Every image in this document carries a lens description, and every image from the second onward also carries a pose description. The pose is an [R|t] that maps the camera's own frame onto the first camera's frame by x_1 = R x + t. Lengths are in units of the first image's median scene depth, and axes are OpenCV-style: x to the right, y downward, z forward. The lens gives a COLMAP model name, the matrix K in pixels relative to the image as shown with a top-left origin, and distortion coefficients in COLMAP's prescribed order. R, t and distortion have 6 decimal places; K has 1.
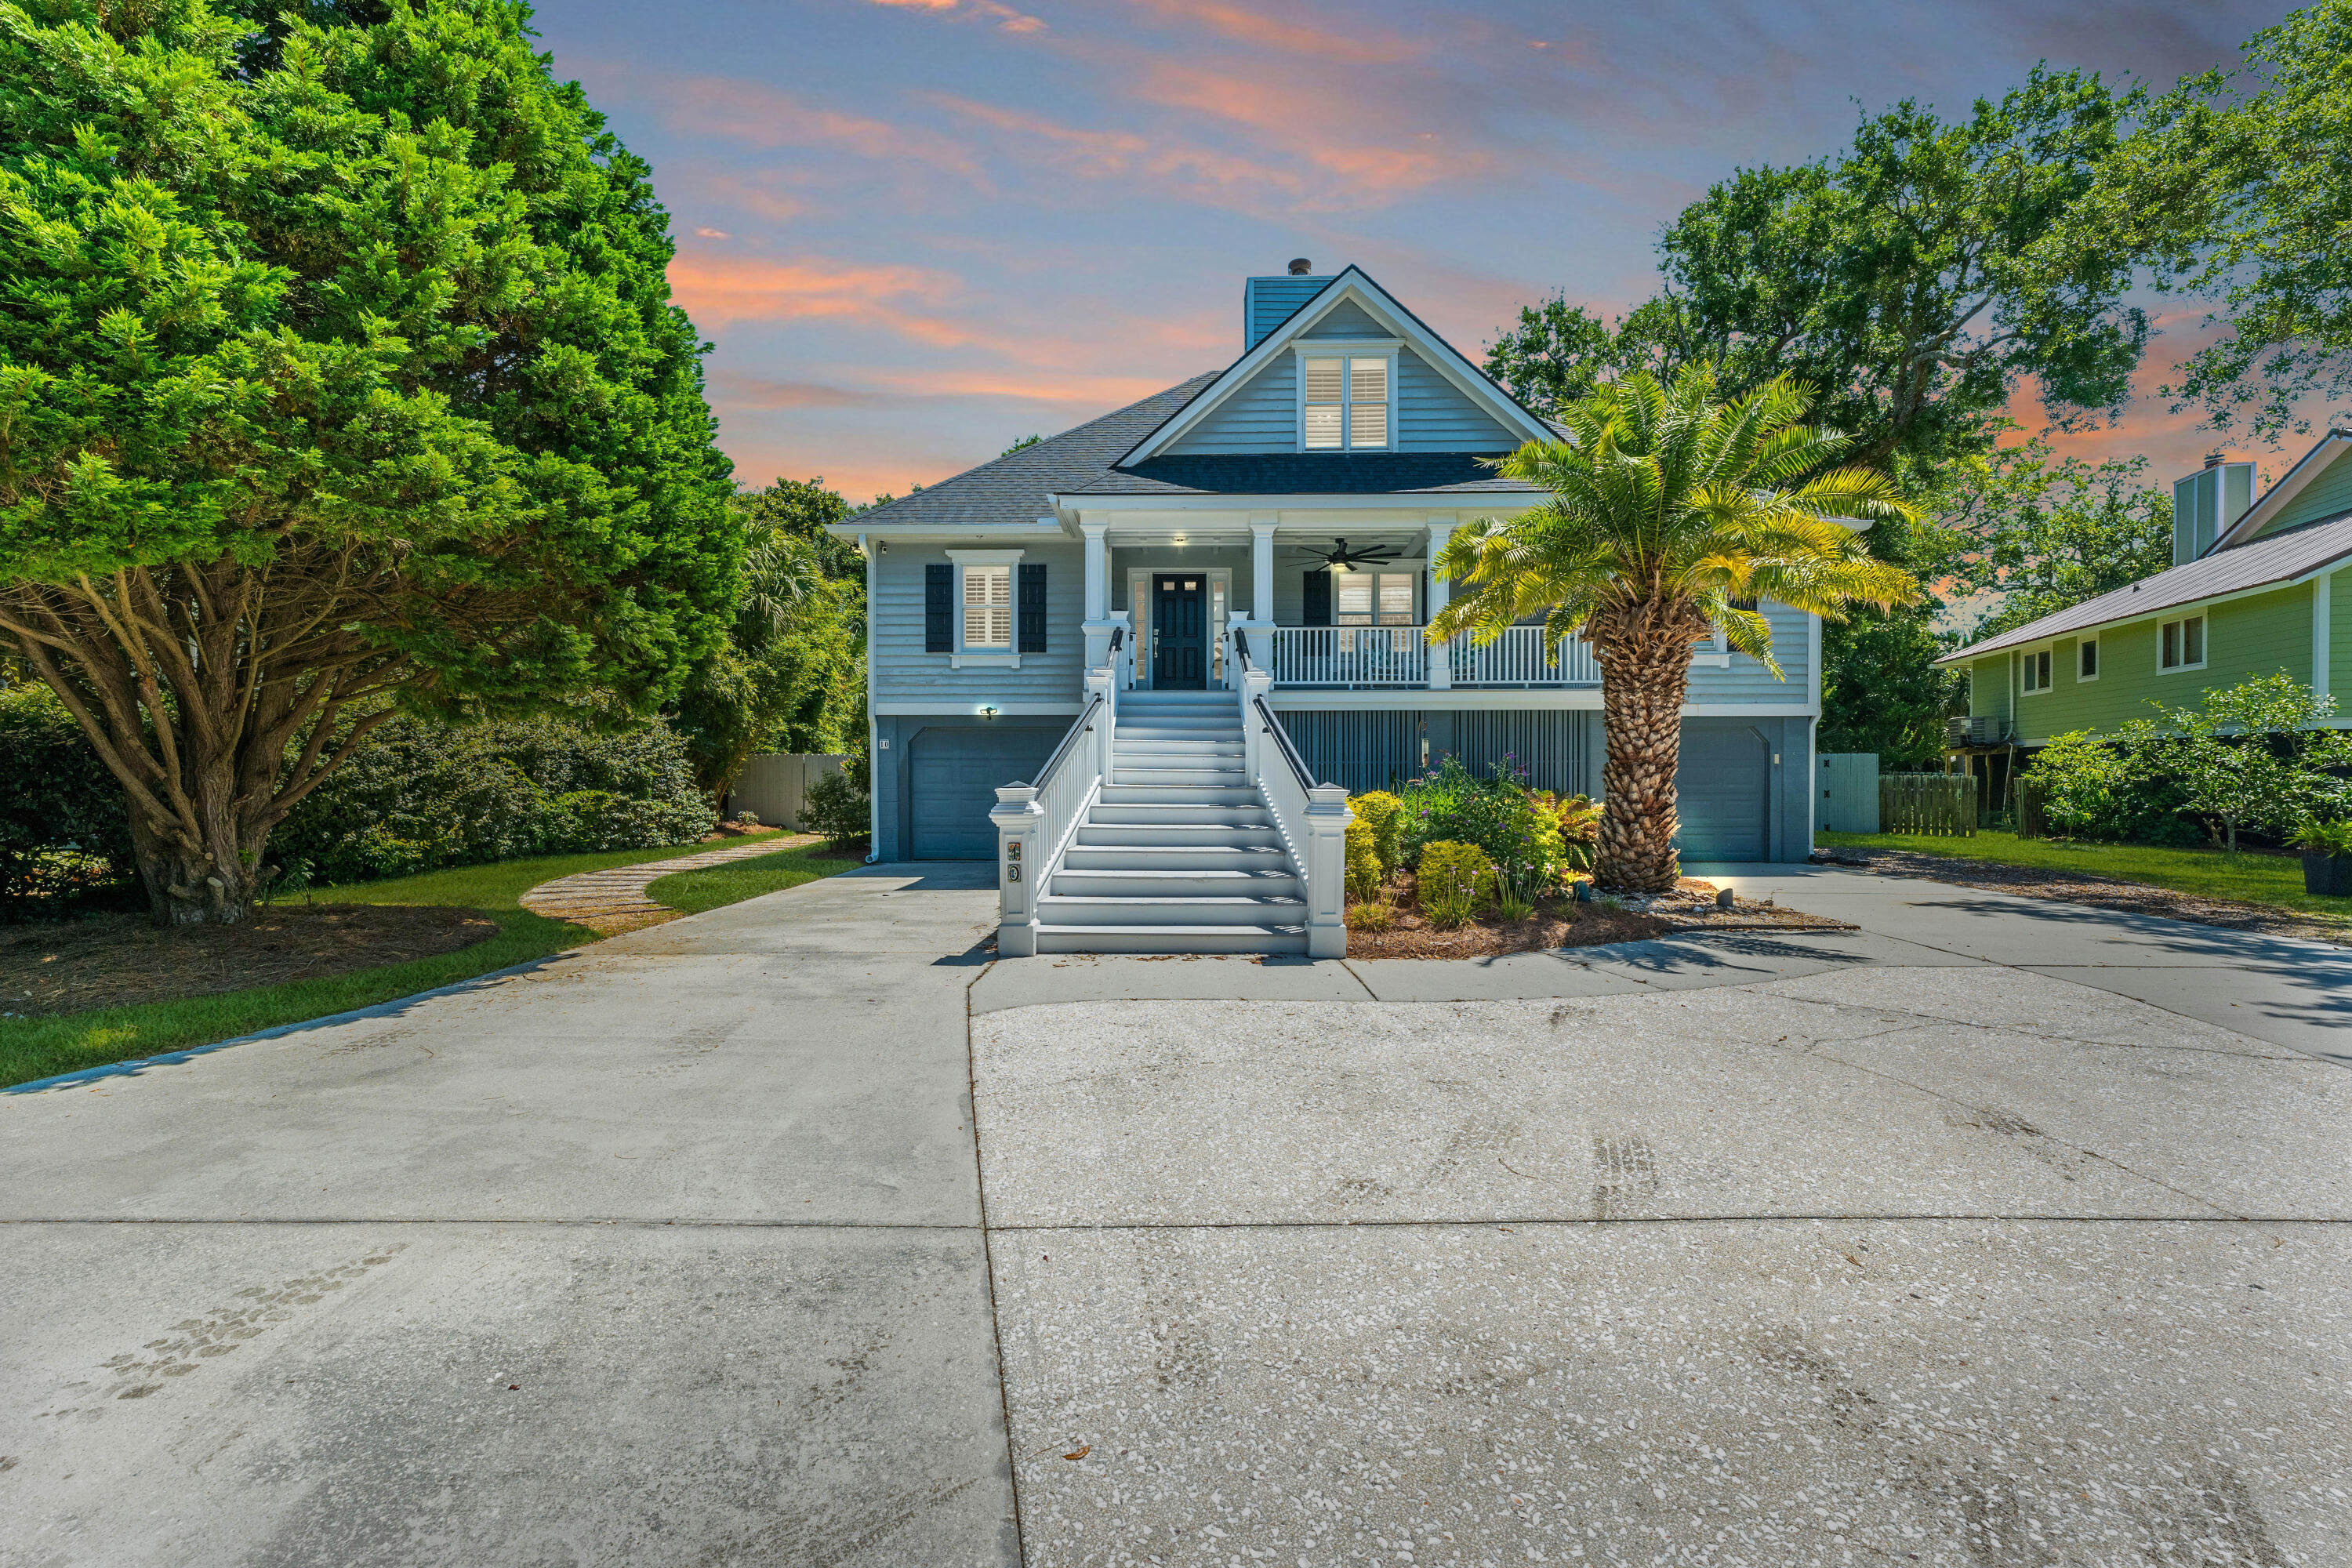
lens RADIAL K [[951.4, 0, 1170.8], [0, 951.4, 778.5], [0, 0, 1]] dist [0.001747, -0.000290]
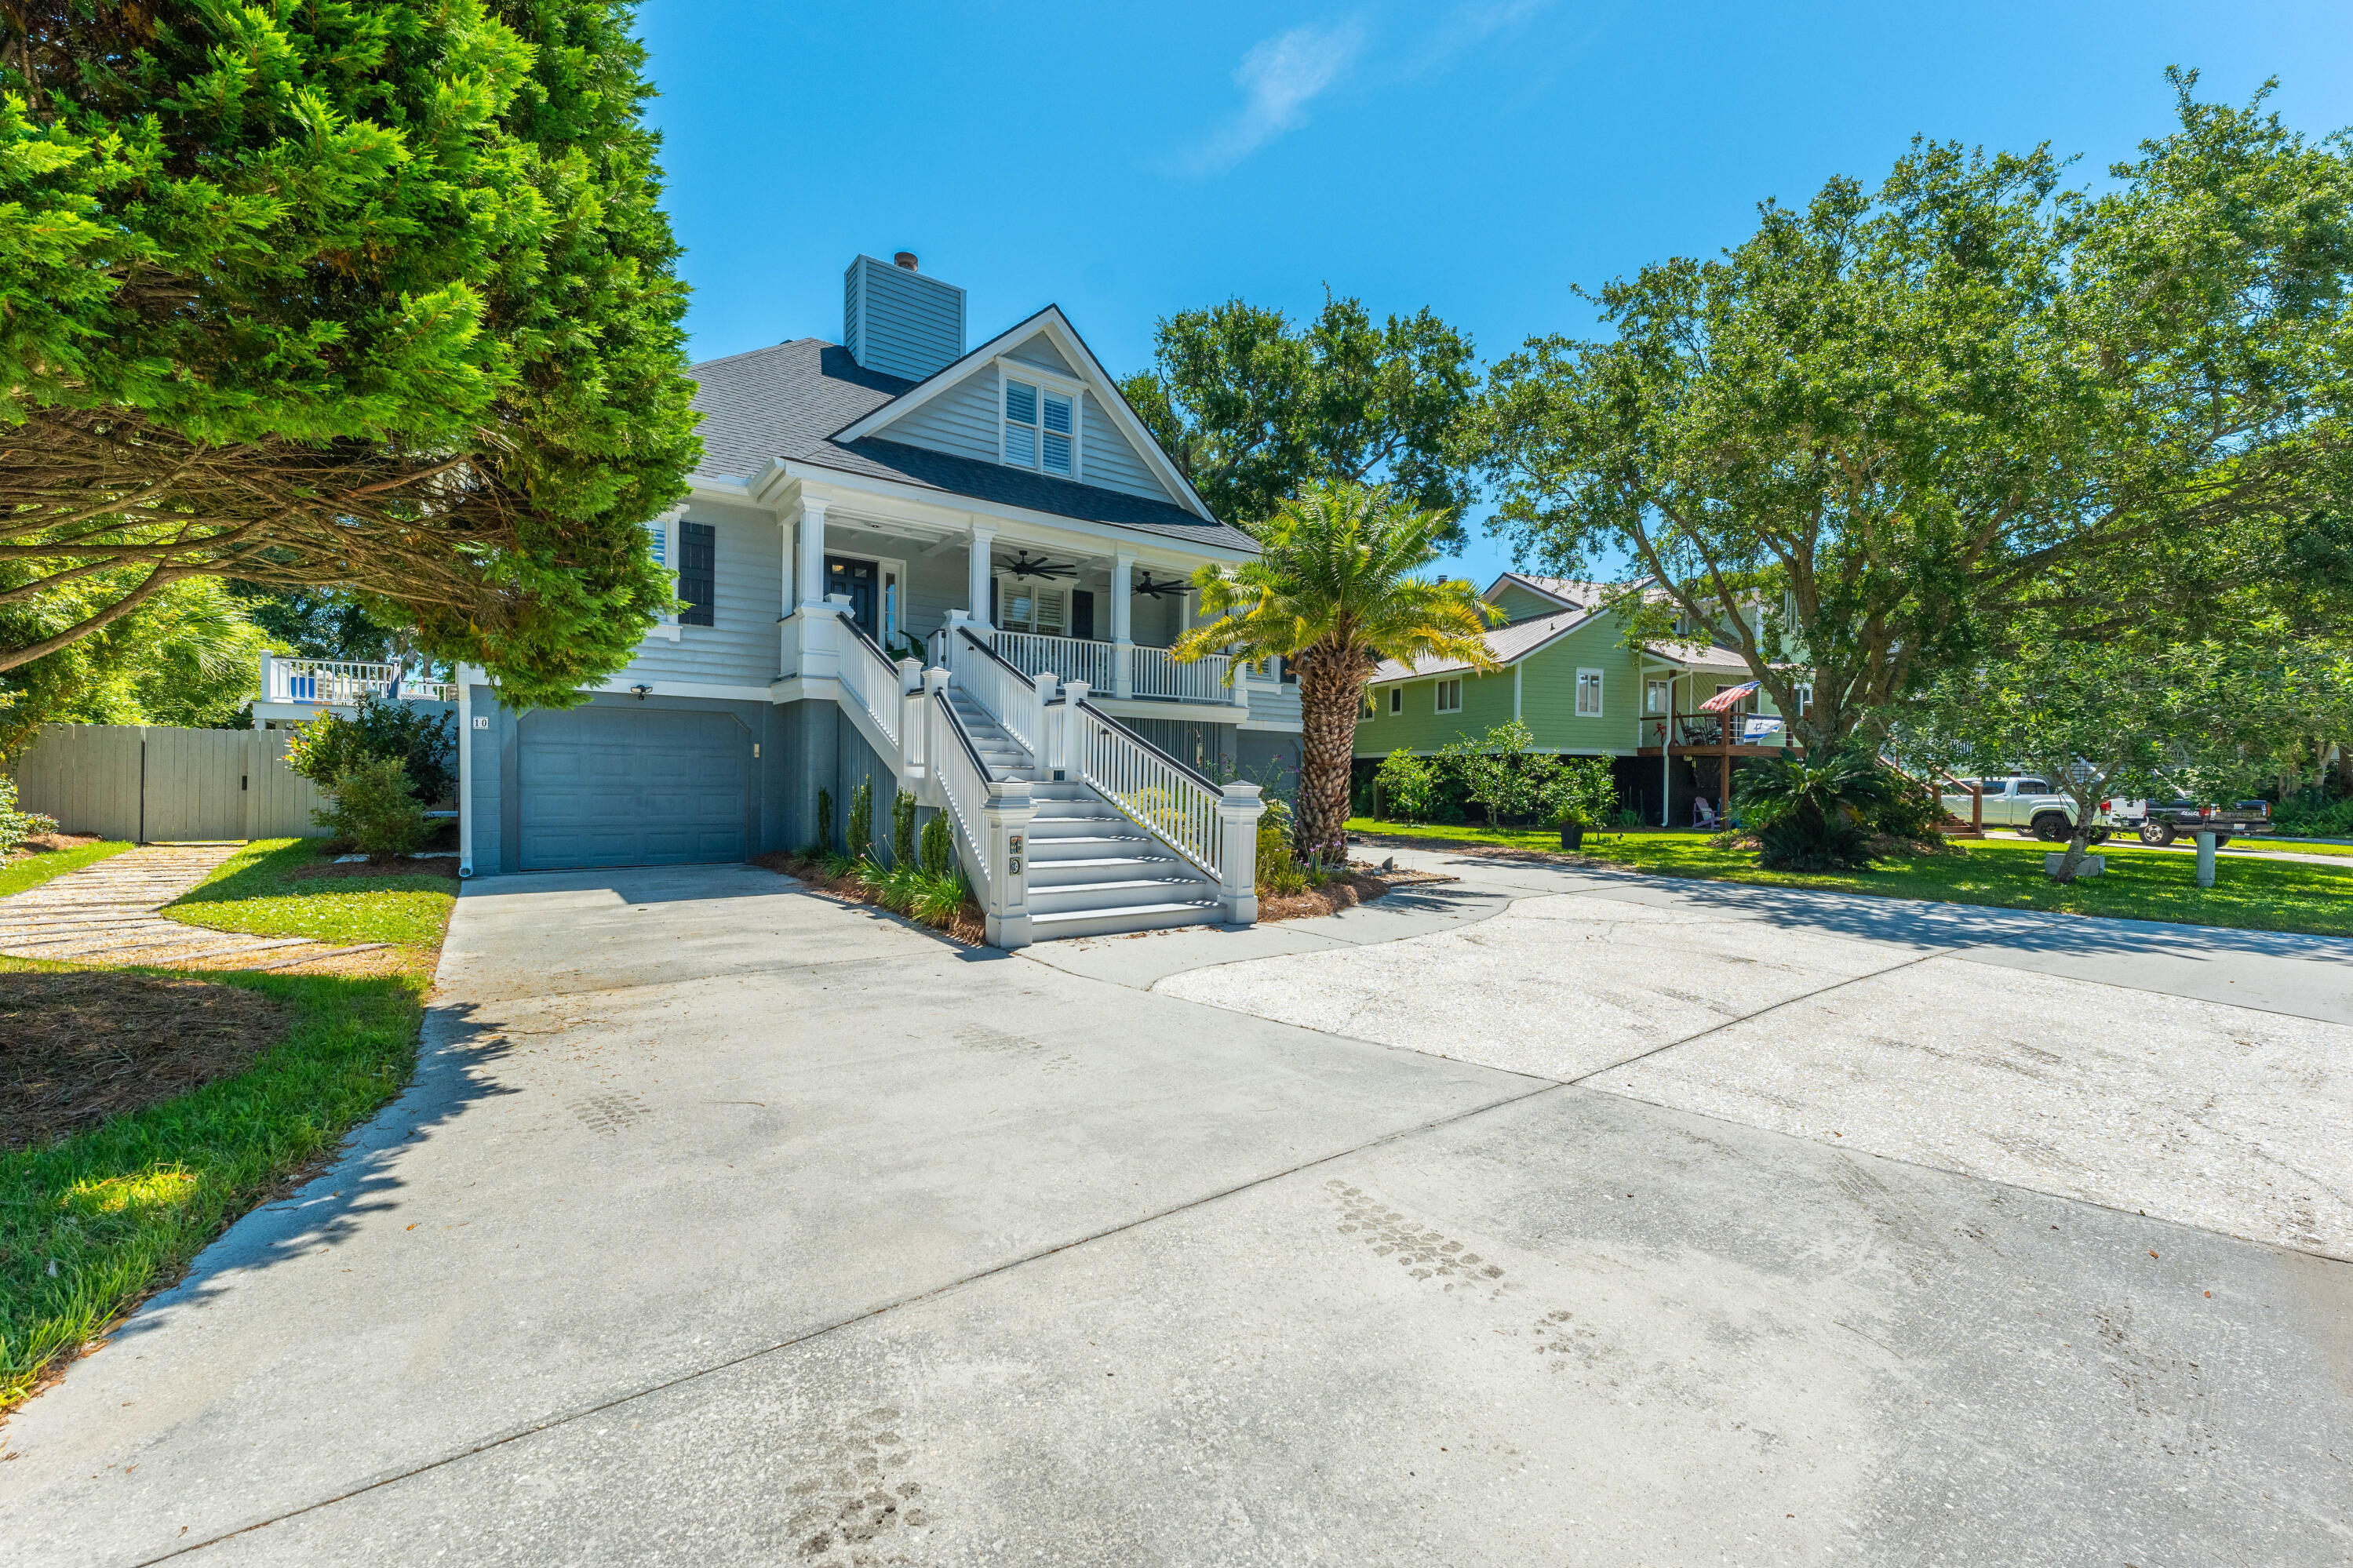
lens RADIAL K [[947.7, 0, 1176.5], [0, 947.7, 784.0], [0, 0, 1]] dist [0.003003, 0.000364]
pose [[0.791917, 0.007315, 0.610585, -1.347143], [-0.014670, 0.999868, 0.007049, 0.001882], [-0.610453, -0.014539, 0.791919, 0.173512]]
